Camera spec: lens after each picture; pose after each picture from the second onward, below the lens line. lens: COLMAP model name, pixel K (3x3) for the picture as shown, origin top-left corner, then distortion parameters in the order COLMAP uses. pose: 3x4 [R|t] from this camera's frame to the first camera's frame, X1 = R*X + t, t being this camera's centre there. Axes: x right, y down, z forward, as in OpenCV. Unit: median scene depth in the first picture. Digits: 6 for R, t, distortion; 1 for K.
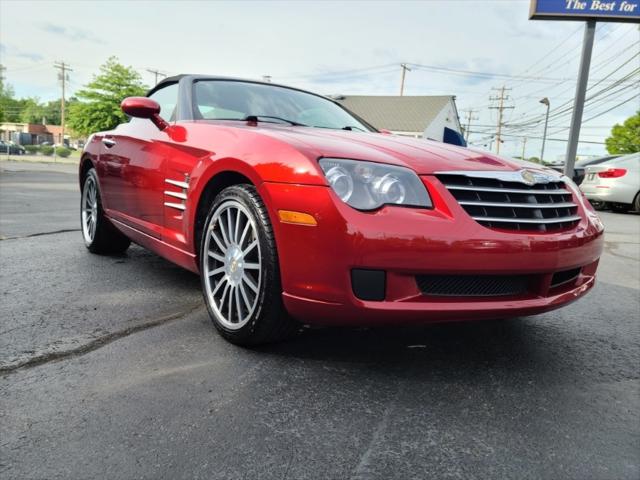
lens RADIAL K [[509.6, 0, 319.1], [0, 509.6, 238.2], [0, 0, 1]] dist [0.067655, -0.039303]
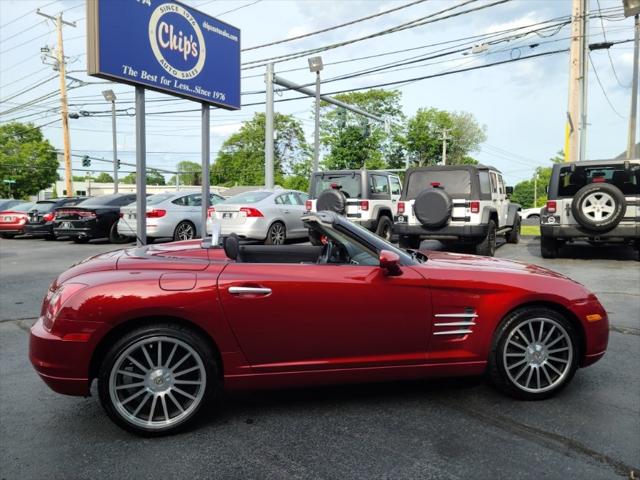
lens RADIAL K [[507.4, 0, 326.0], [0, 507.4, 250.2], [0, 0, 1]] dist [0.090755, -0.093513]
pose [[0.407829, -0.144550, 0.901544, -1.527567], [0.141001, 0.985515, 0.094229, -0.430604], [-0.902105, 0.088689, 0.422303, 0.696867]]
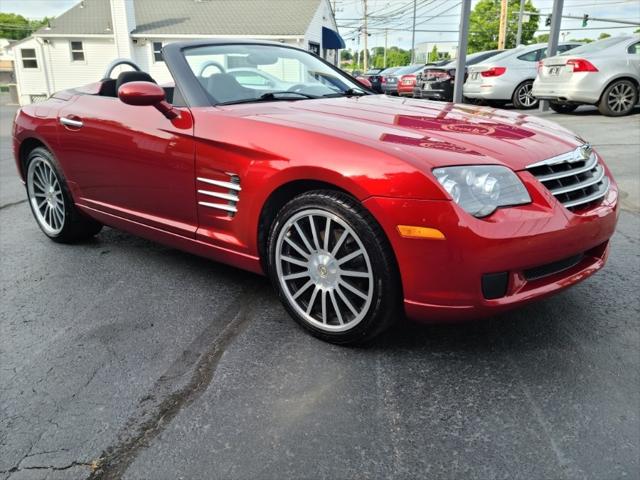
lens RADIAL K [[507.4, 0, 324.3], [0, 507.4, 240.8], [0, 0, 1]] dist [0.090755, -0.093513]
pose [[0.961988, -0.153986, 0.225539, -0.303793], [0.108681, 0.973520, 0.201114, -0.164072], [-0.250536, -0.168958, 0.953250, 0.041770]]
